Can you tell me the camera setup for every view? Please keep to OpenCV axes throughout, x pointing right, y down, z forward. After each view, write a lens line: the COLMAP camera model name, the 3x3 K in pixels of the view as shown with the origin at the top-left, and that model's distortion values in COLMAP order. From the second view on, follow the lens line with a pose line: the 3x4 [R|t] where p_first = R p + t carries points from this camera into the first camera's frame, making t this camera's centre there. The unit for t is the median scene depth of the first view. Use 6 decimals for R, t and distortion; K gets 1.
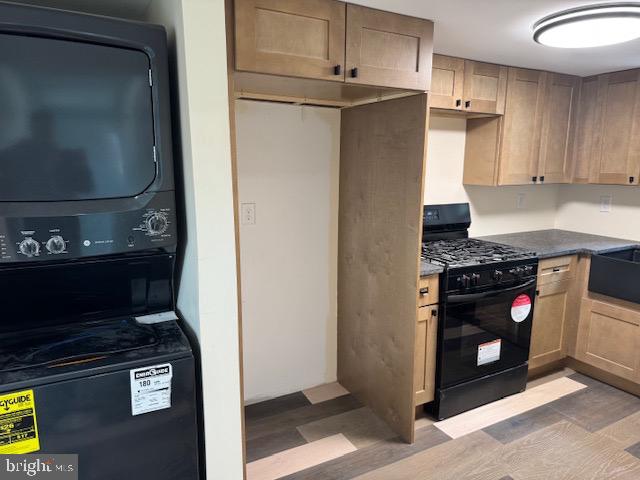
lens RADIAL K [[441.7, 0, 319.4], [0, 441.7, 233.8], [0, 0, 1]] dist [0.069260, -0.081031]
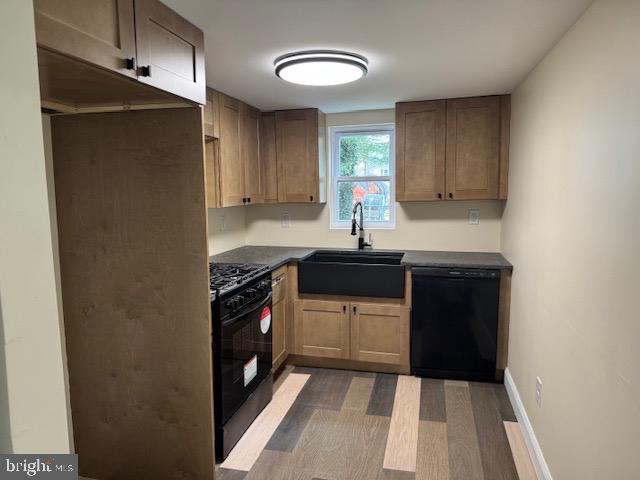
lens RADIAL K [[441.7, 0, 319.4], [0, 441.7, 233.8], [0, 0, 1]] dist [0.069260, -0.081031]
pose [[0.684926, -0.085139, 0.723621, -0.239239], [0.127639, 0.991812, -0.004120, -0.019568], [-0.717345, 0.095184, 0.690185, 0.182989]]
